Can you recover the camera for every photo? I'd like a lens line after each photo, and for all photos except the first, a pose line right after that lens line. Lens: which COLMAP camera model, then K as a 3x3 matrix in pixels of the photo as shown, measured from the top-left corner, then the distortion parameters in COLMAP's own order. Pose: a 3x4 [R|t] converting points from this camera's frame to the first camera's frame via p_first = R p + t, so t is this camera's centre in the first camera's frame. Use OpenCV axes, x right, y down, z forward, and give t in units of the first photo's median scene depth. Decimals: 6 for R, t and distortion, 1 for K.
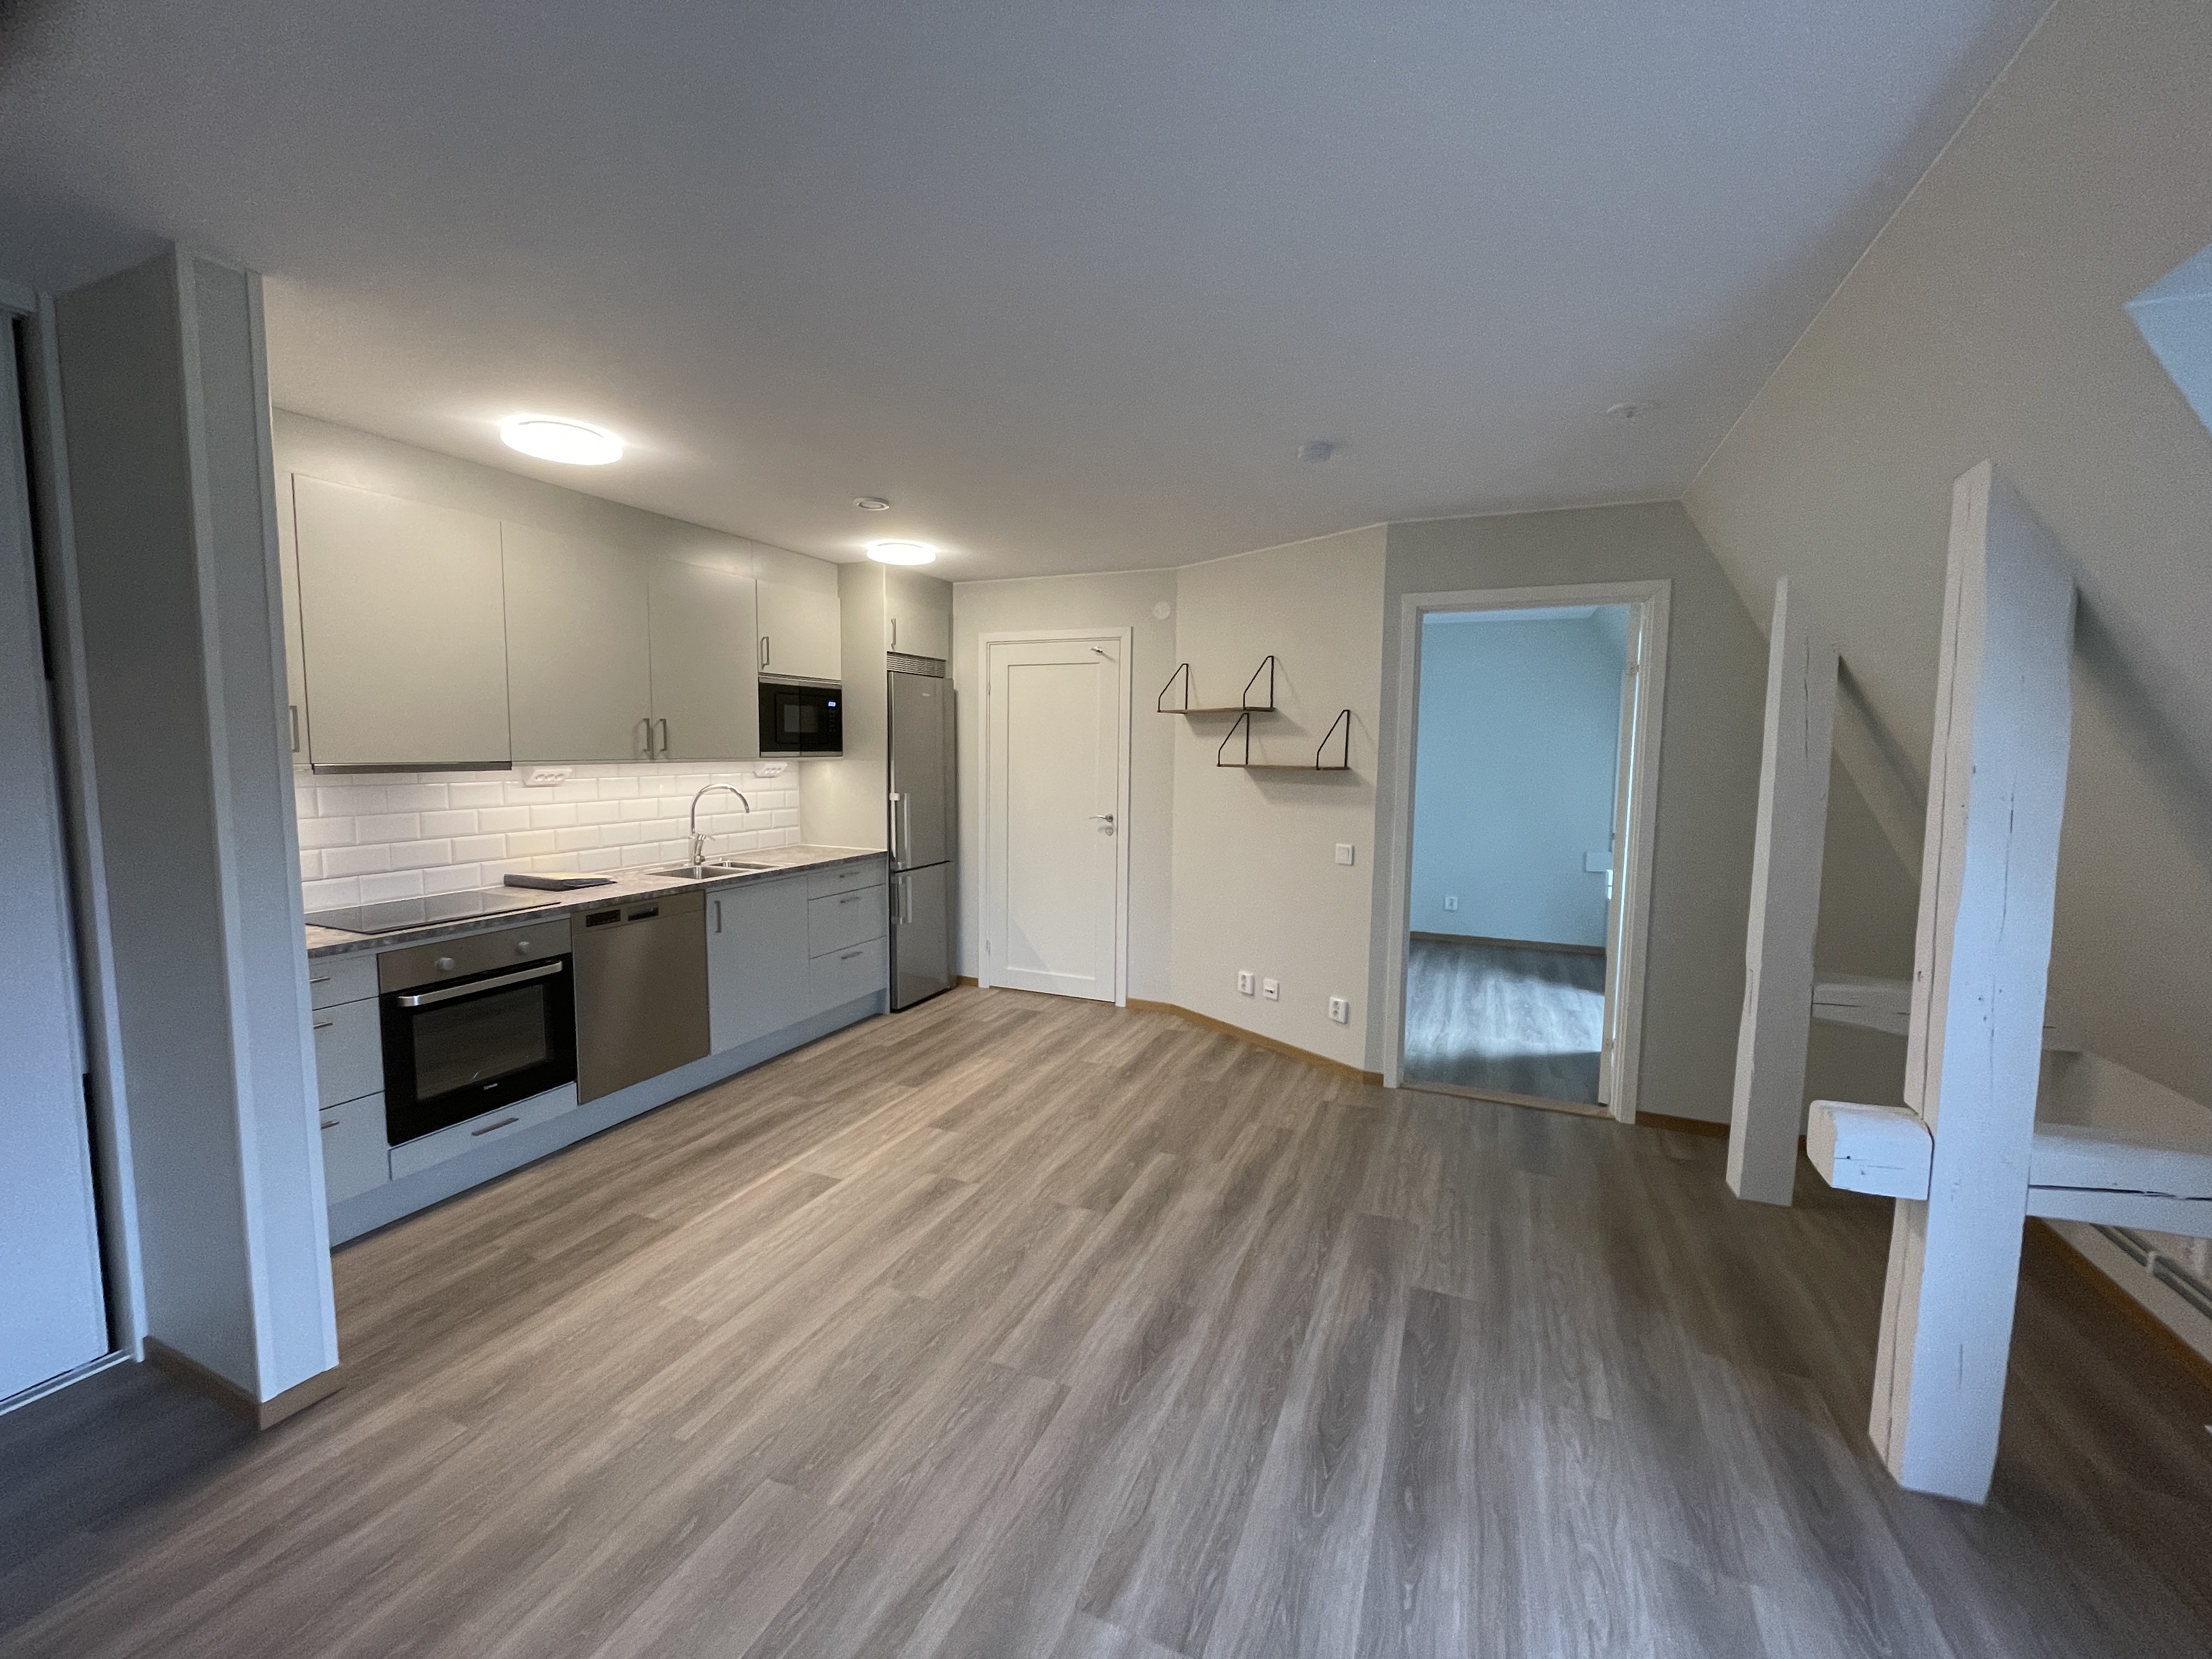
lens RADIAL K [[895.7, 0, 1109.8], [0, 895.7, 824.4], [0, 0, 1]] dist [-0.003435, 0.000014]
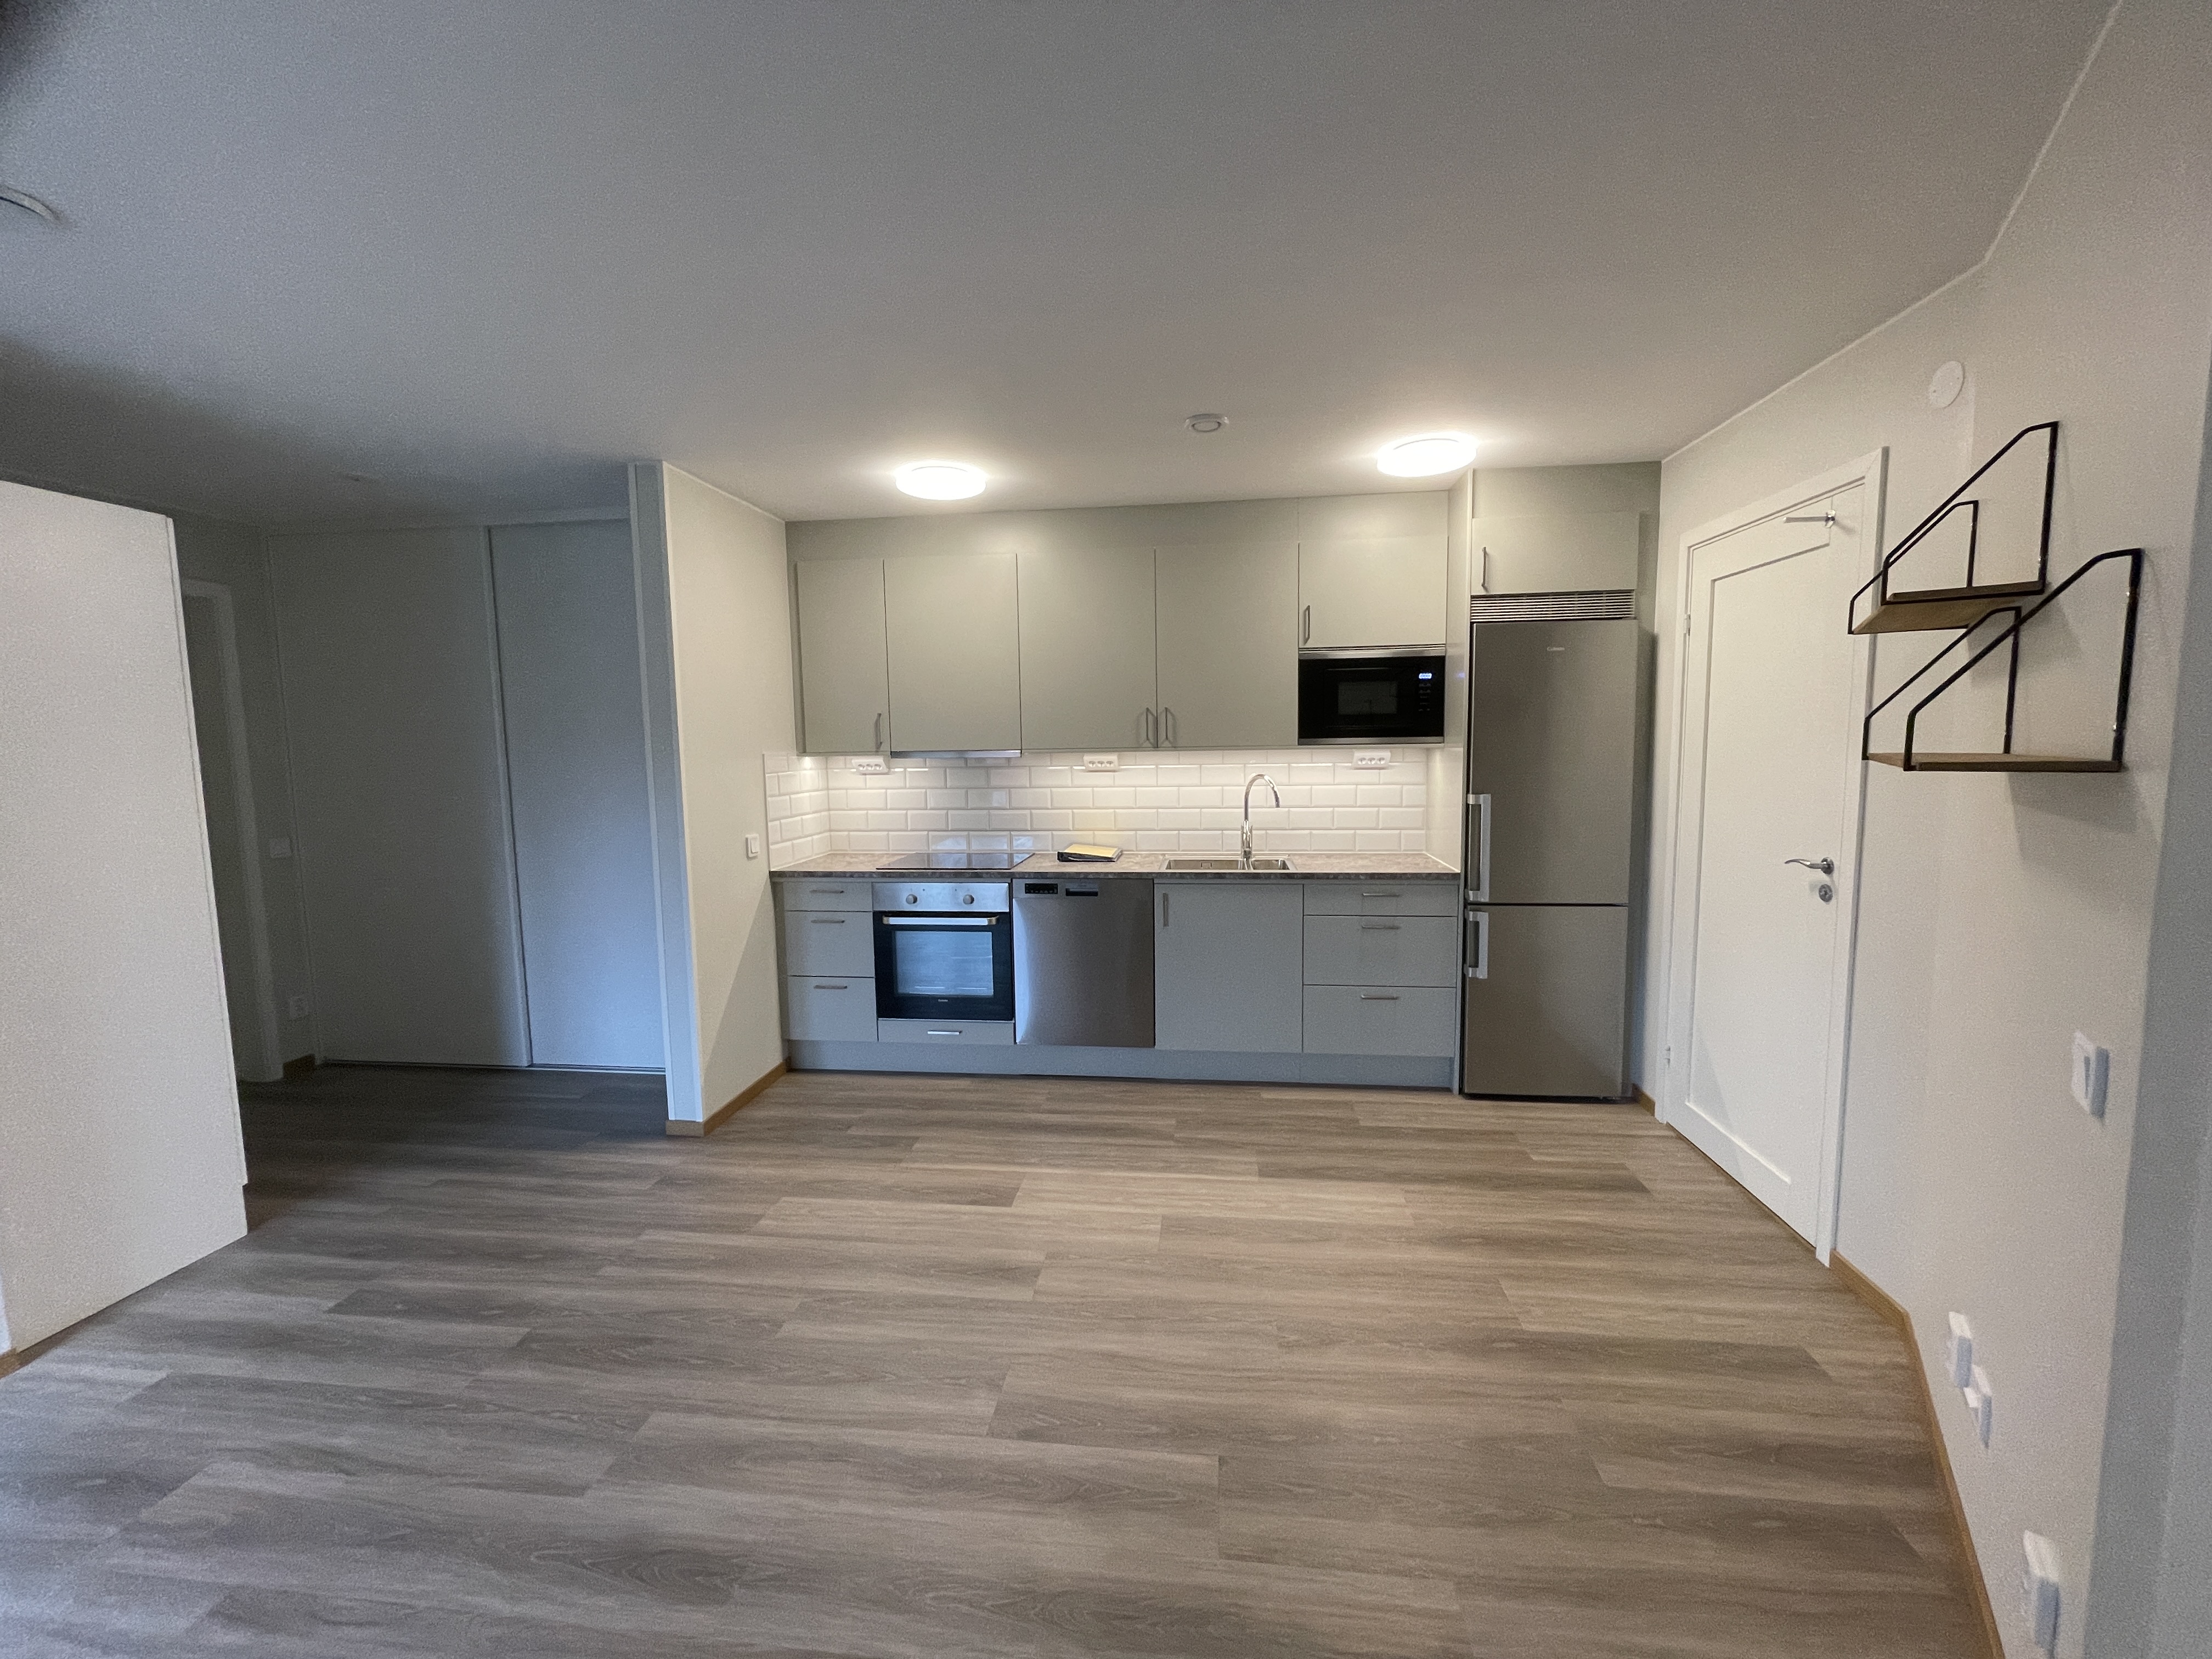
lens RADIAL K [[895.7, 0, 1109.8], [0, 895.7, 824.4], [0, 0, 1]] dist [-0.003435, 0.000014]
pose [[0.280281, 0.076931, -0.956830, 0.450824], [-0.067362, 0.995902, 0.060340, -0.042363], [0.957552, 0.047541, 0.284315, 0.642767]]
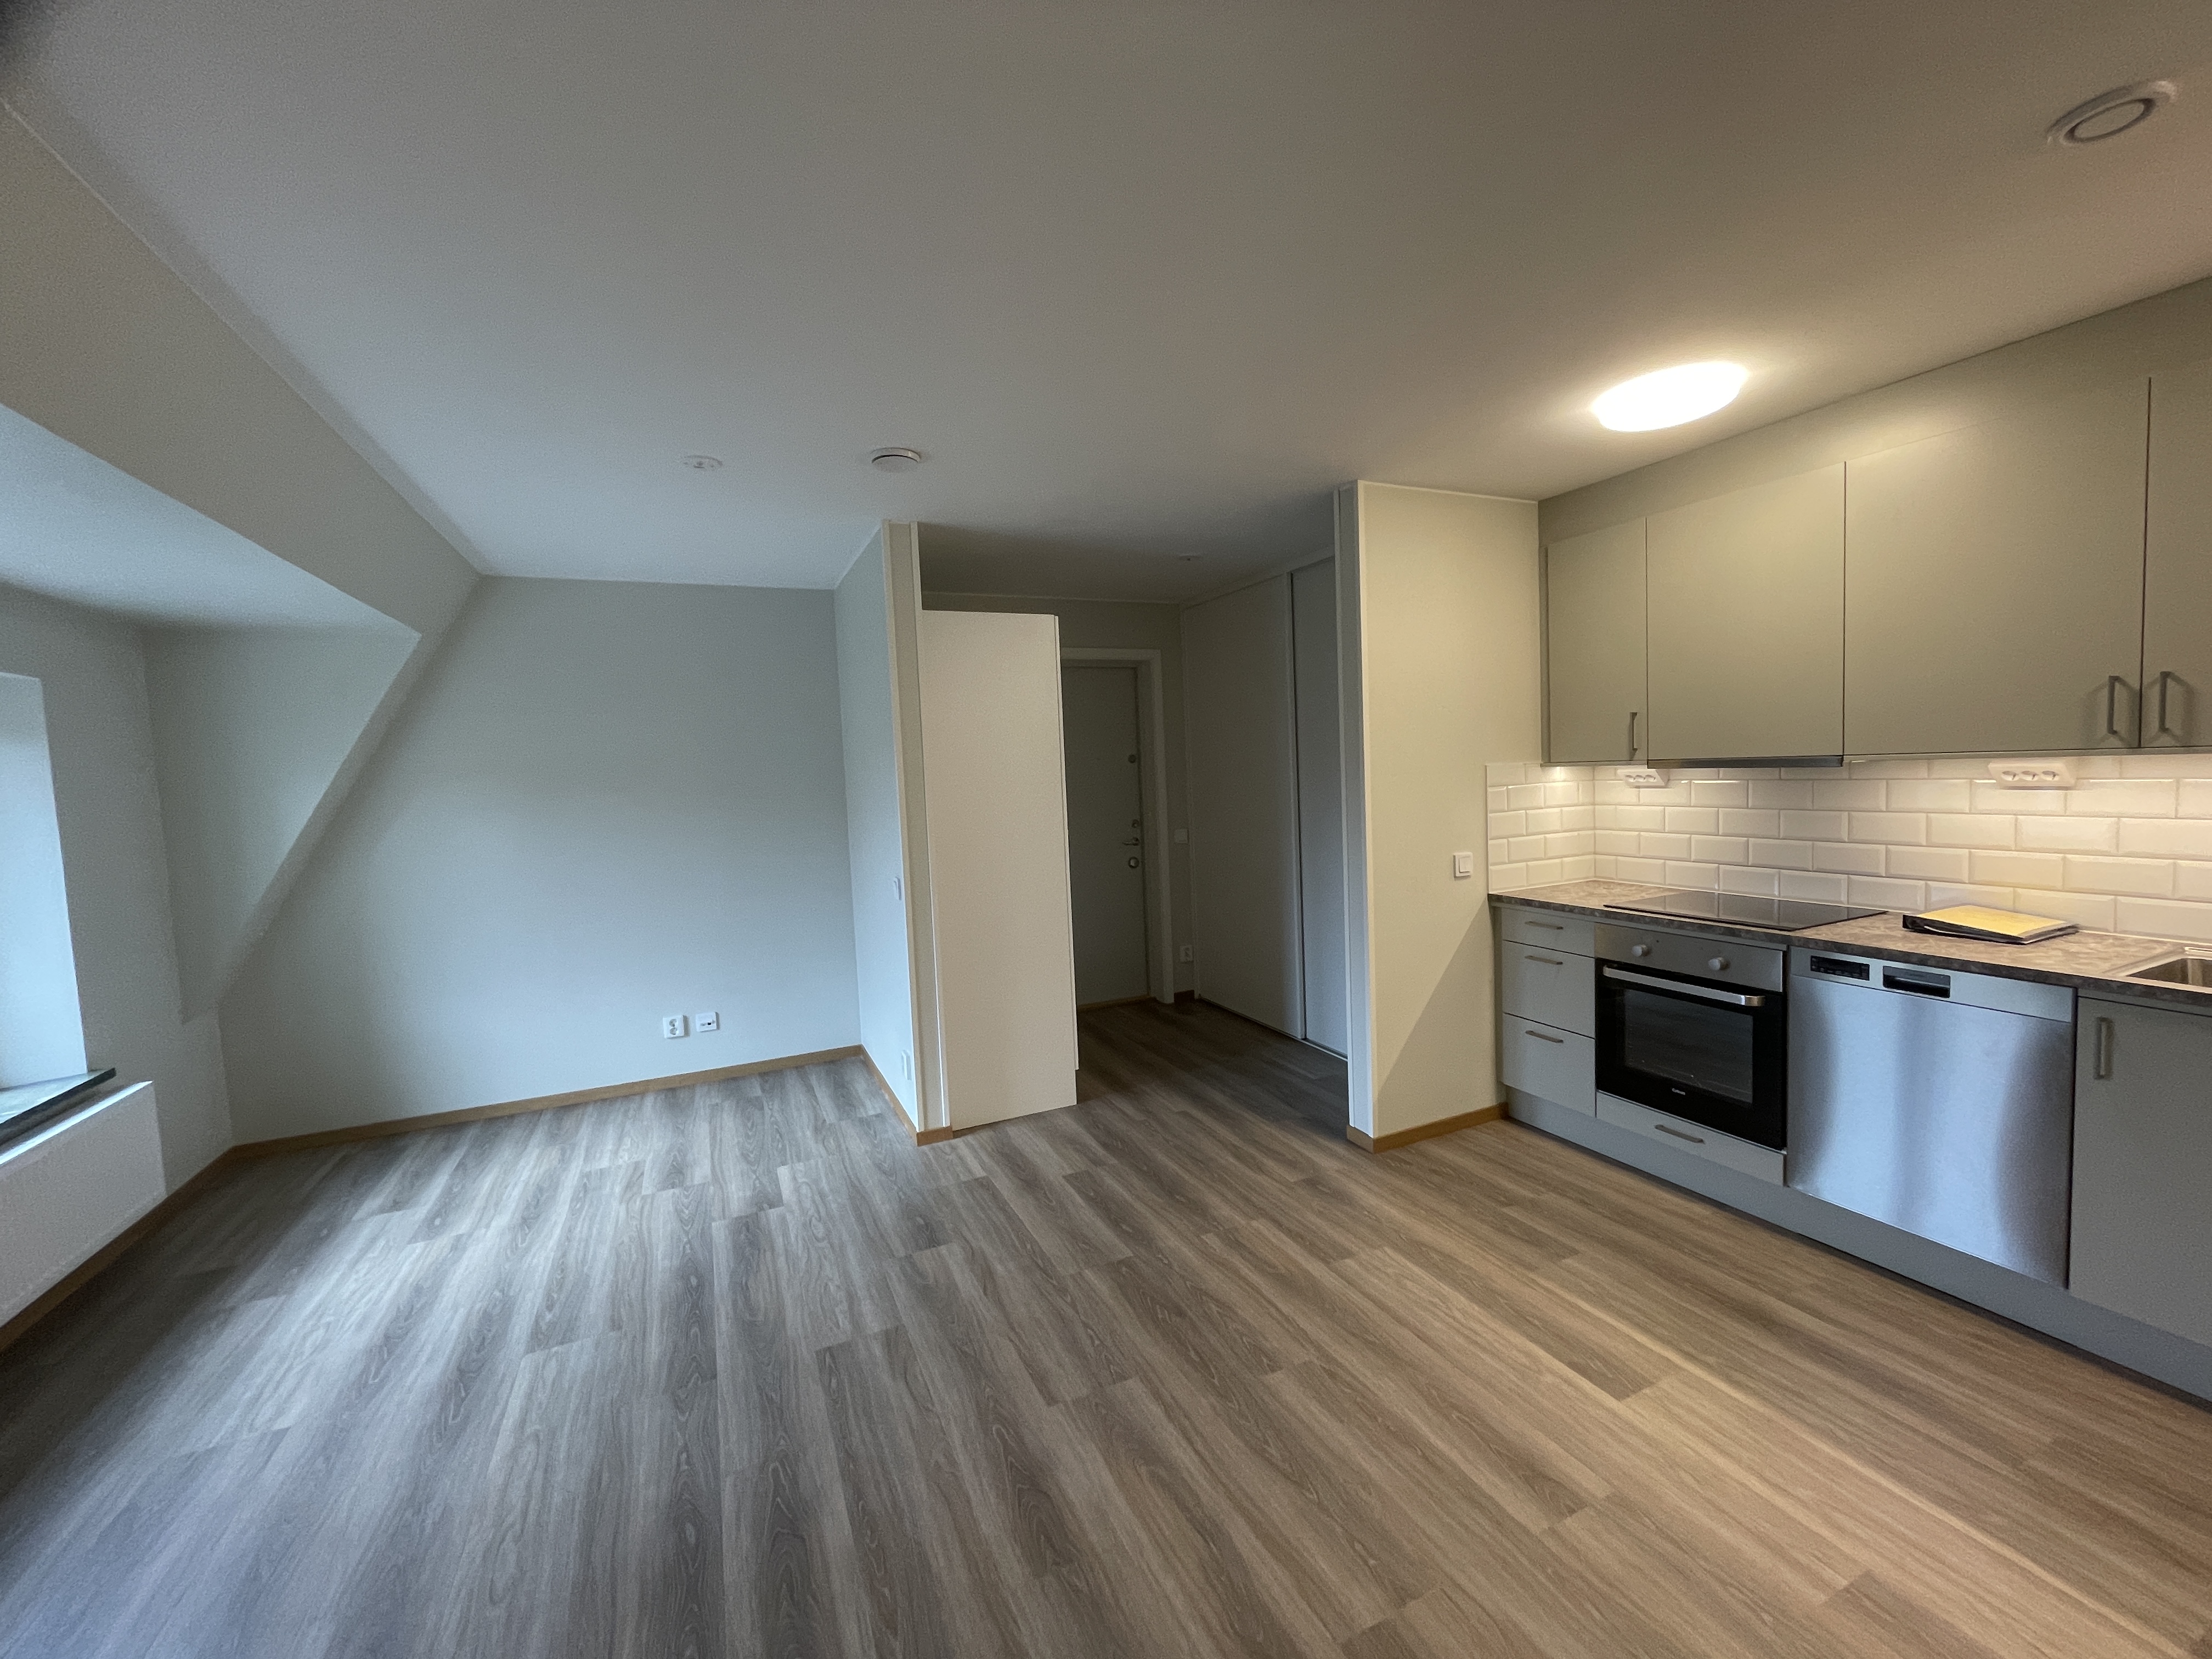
lens RADIAL K [[895.7, 0, 1109.8], [0, 895.7, 824.4], [0, 0, 1]] dist [-0.003435, 0.000014]
pose [[-0.672054, 0.064933, -0.737650, 0.319884], [-0.031576, 0.992729, 0.116154, -0.067738], [0.739829, 0.101354, -0.665117, 0.876205]]
